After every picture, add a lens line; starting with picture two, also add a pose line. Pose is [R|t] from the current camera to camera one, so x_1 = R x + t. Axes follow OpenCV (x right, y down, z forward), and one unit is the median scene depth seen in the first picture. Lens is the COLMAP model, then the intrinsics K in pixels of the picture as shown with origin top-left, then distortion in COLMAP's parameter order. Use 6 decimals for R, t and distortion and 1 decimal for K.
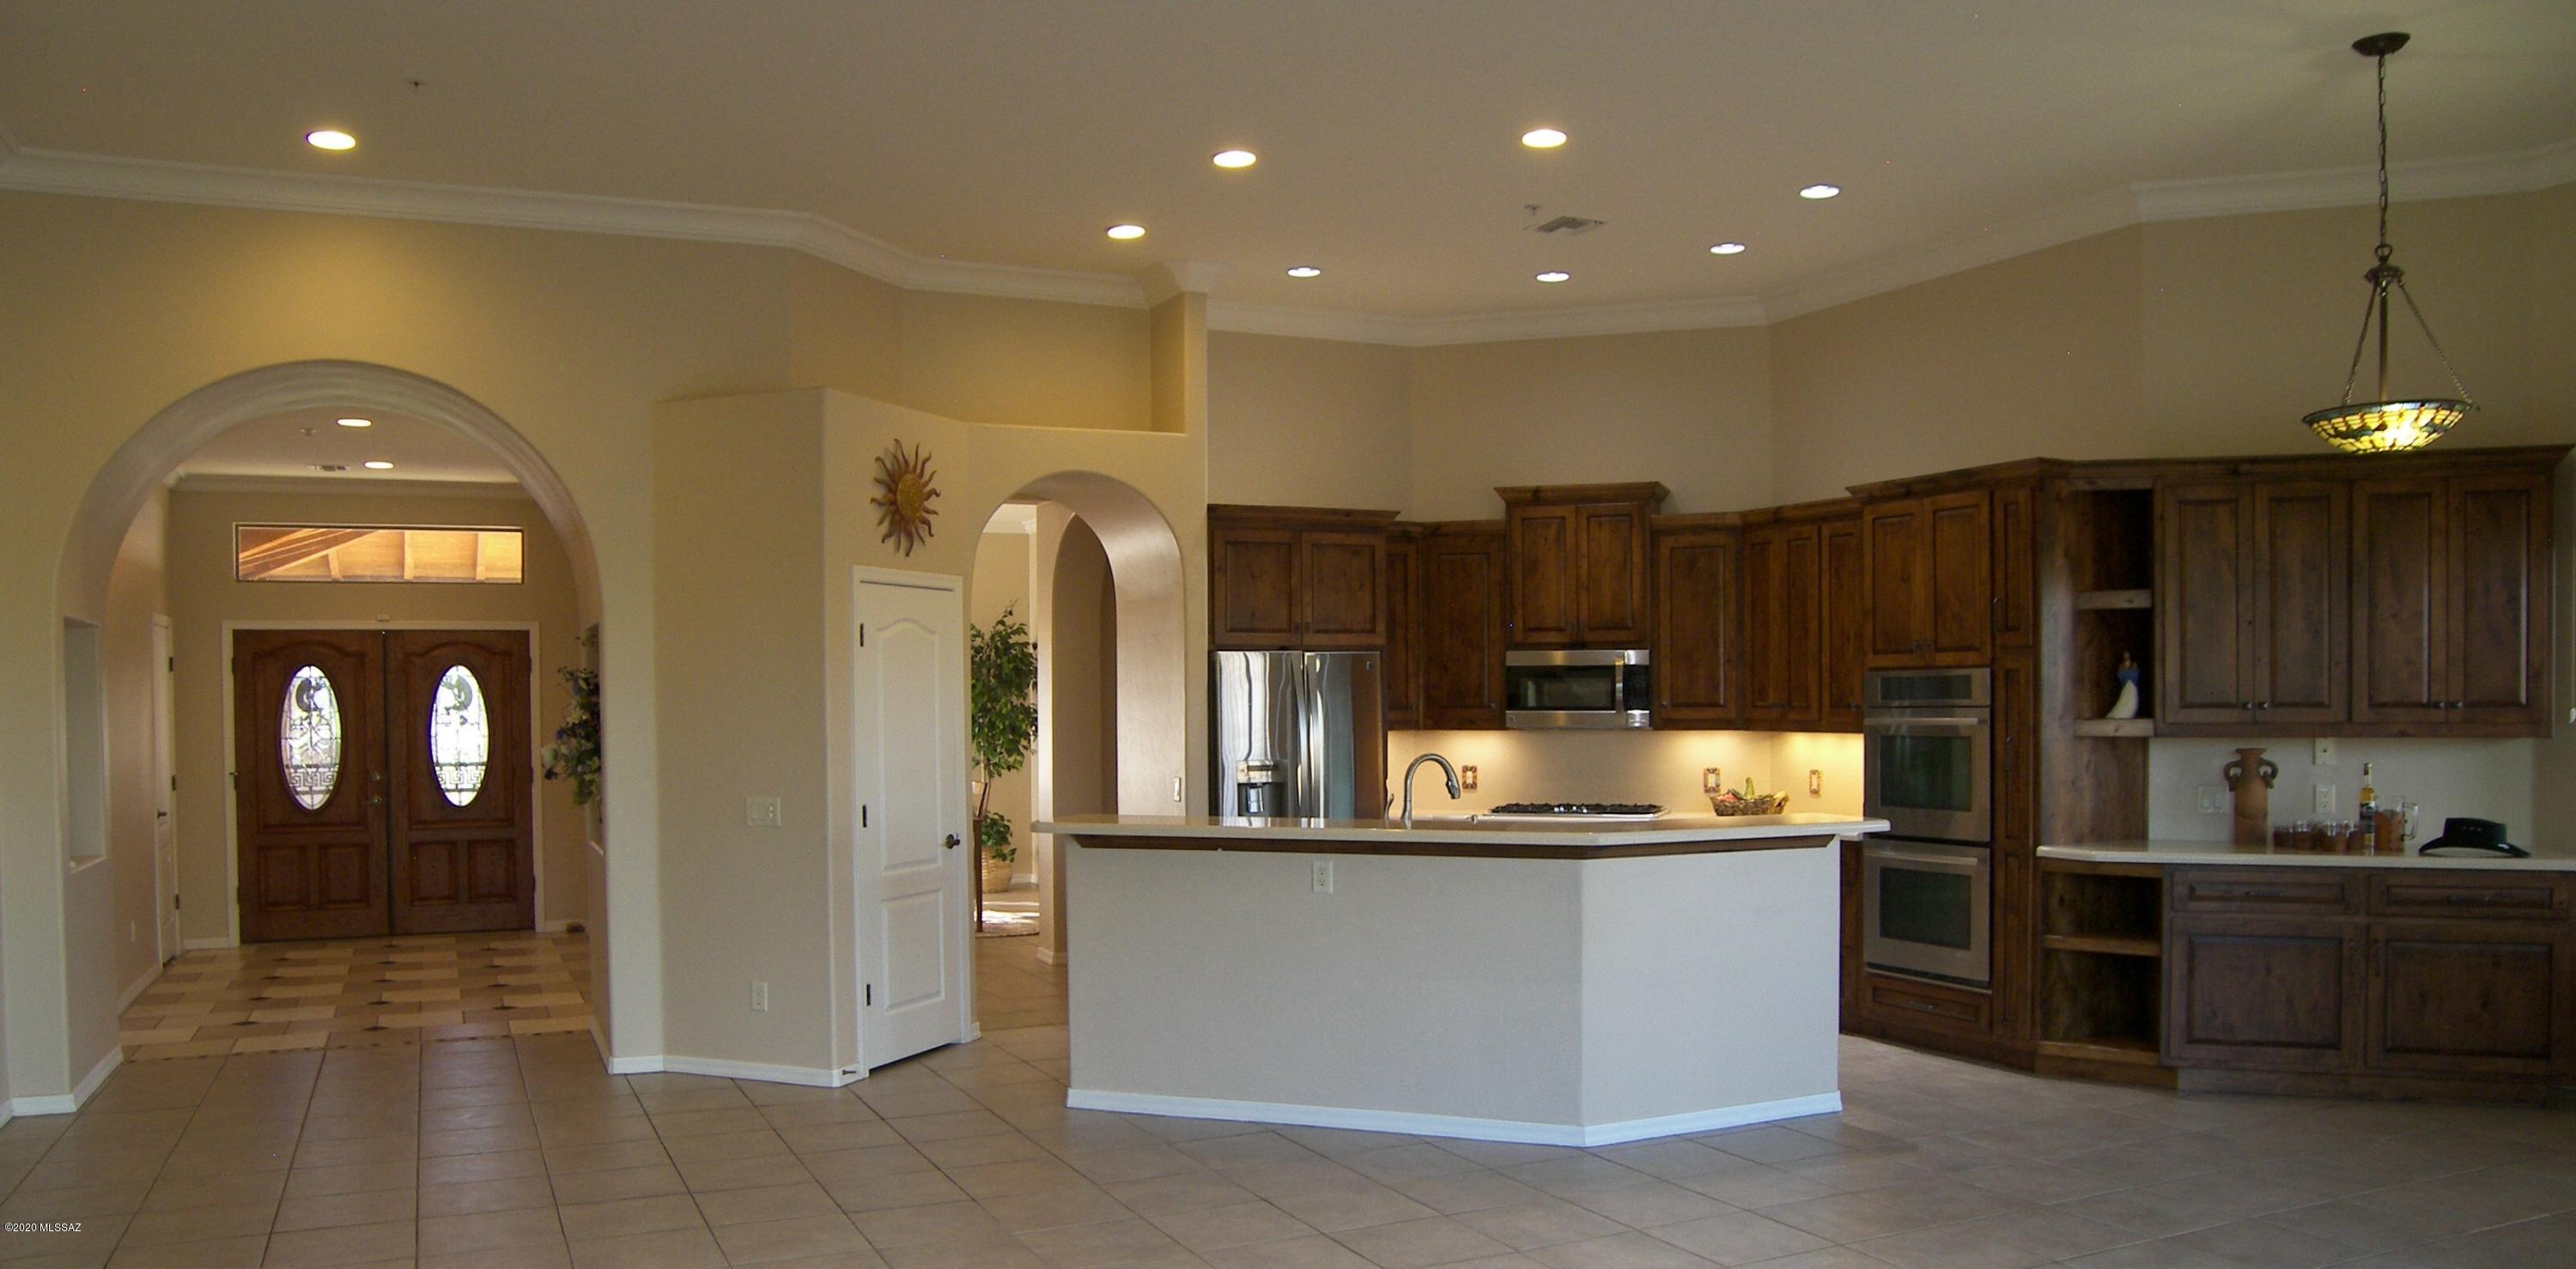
lens RADIAL K [[1868.9, 0, 1285.1], [0, 1868.9, 748.6], [0, 0, 1]] dist [-0.152181, 0.107866]
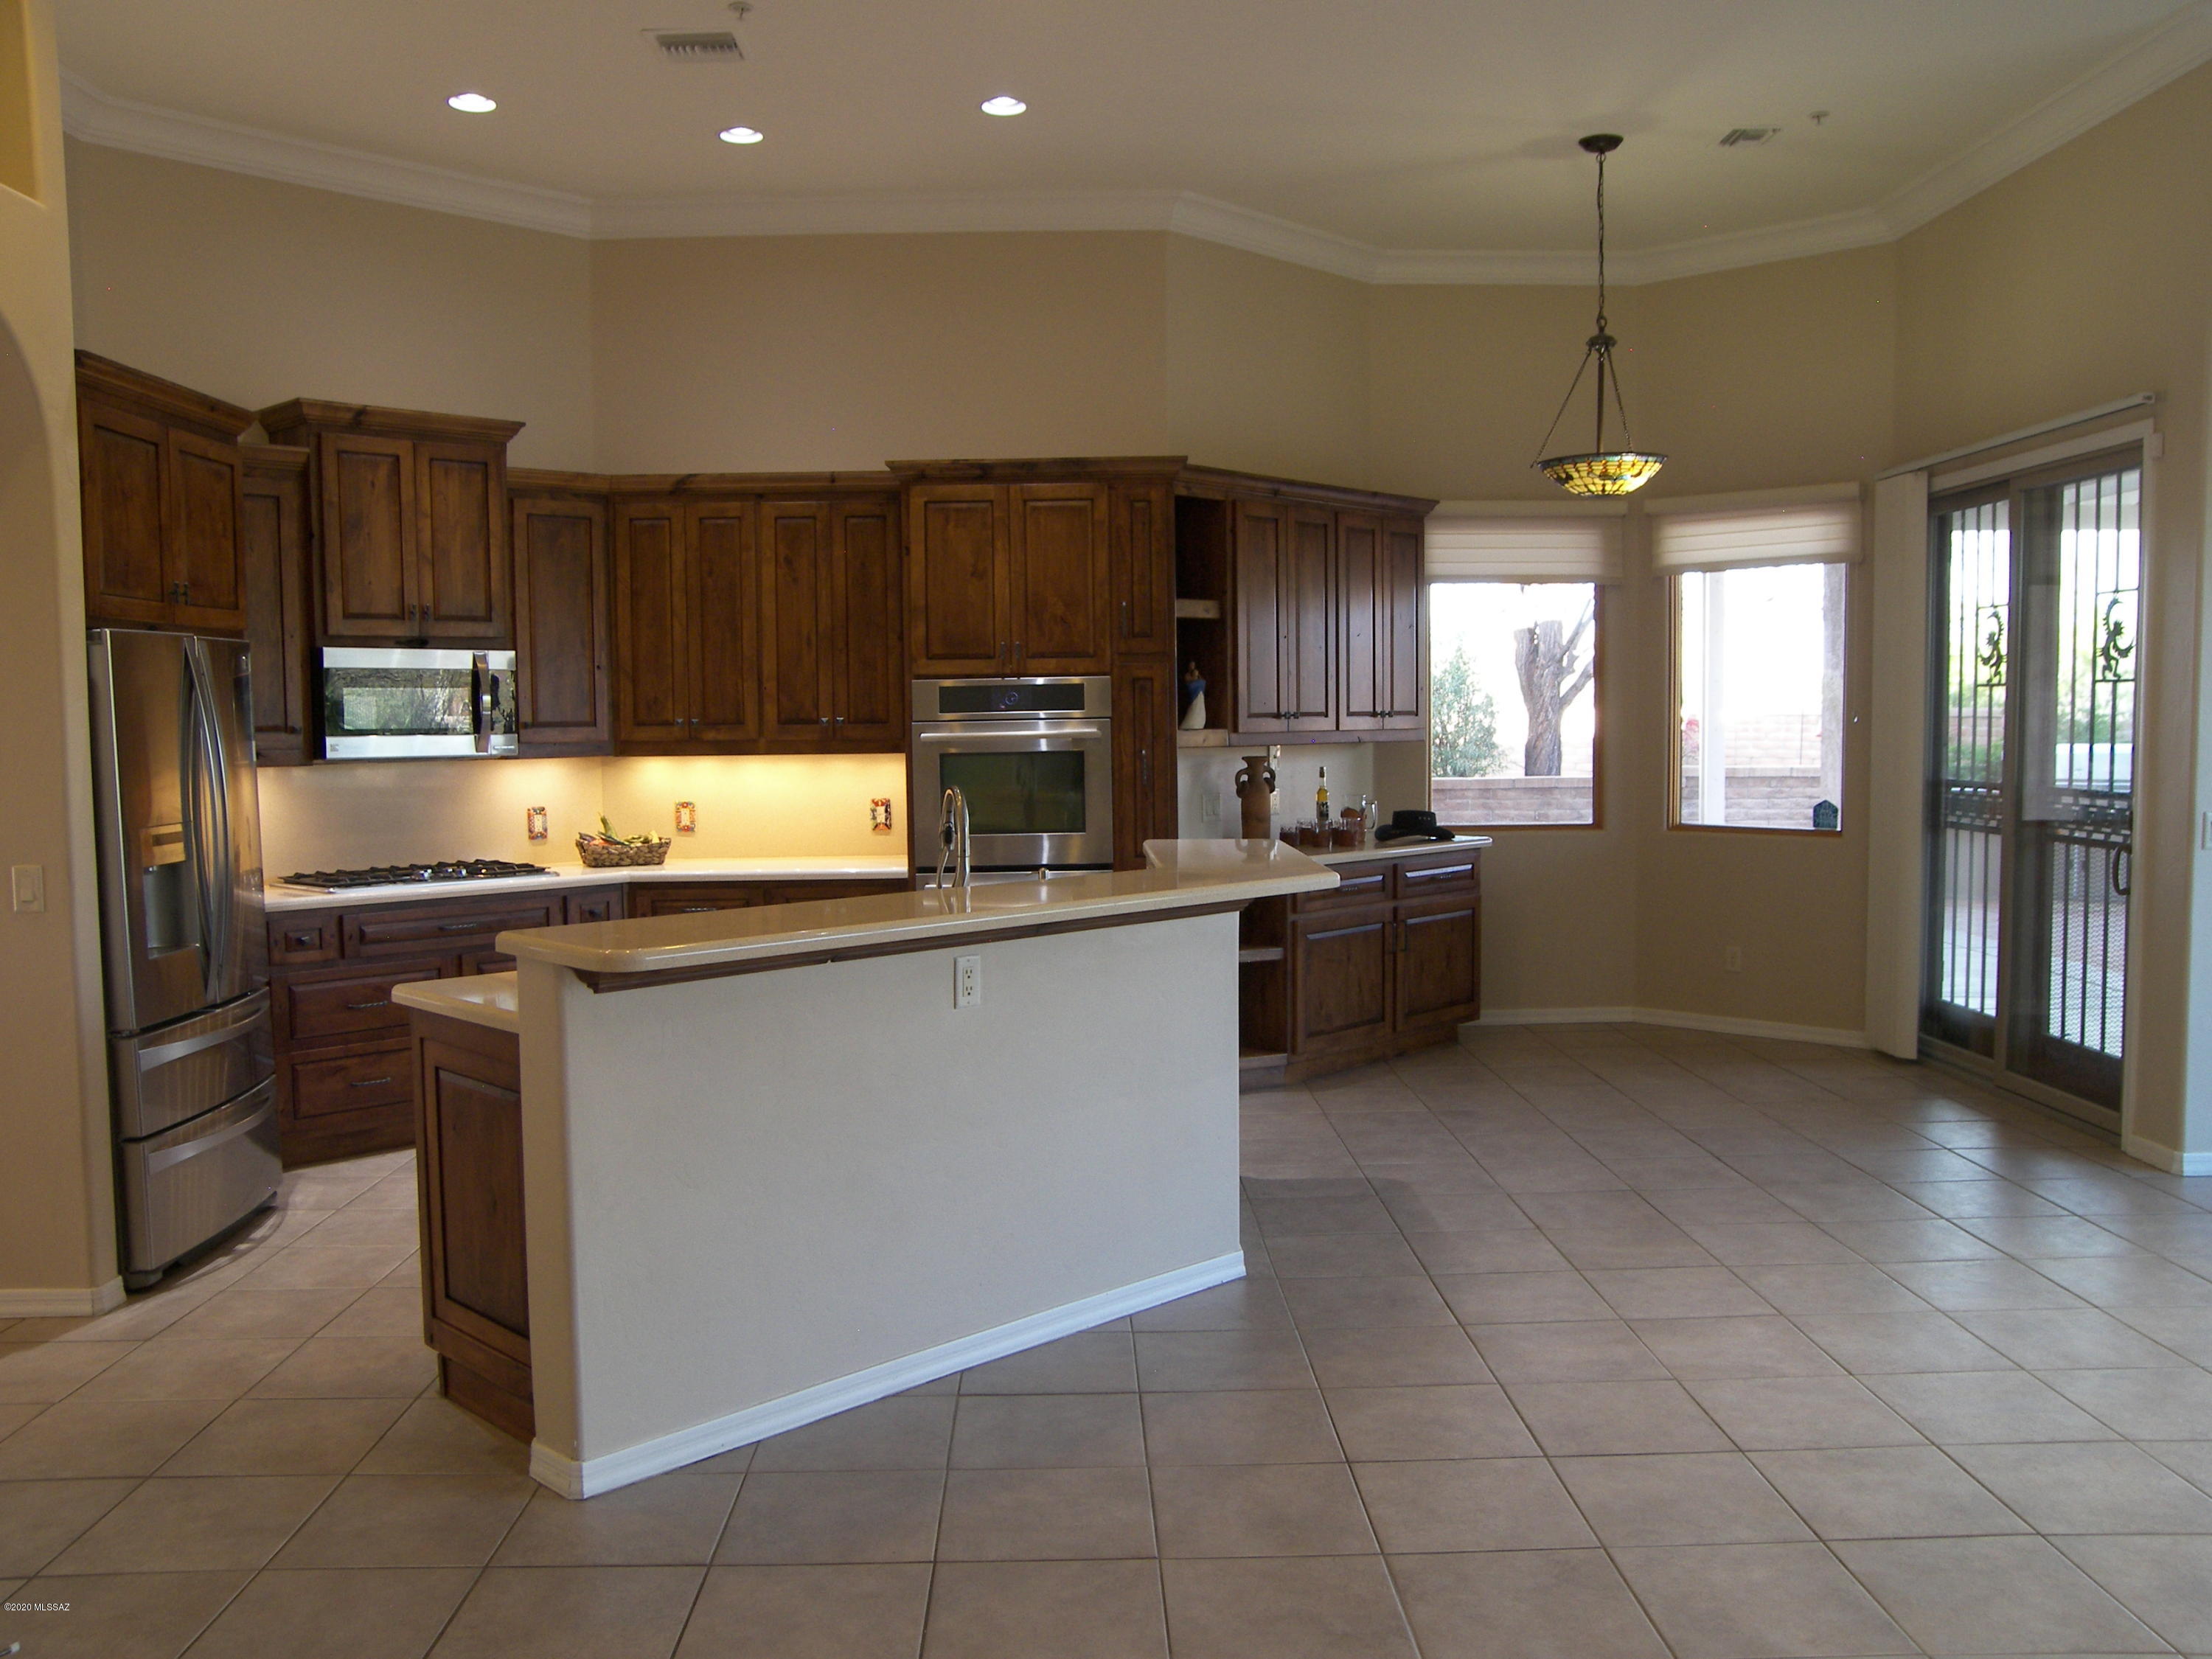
lens RADIAL K [[1845.5, 0, 1106.0], [0, 1845.5, 829.5], [0, 0, 1]] dist [-0.119366, 0.162499]
pose [[0.406777, -0.054739, 0.911886, -0.598183], [0.032771, 0.998435, 0.045315, -0.011090], [-0.912939, 0.011451, 0.407935, 0.782694]]
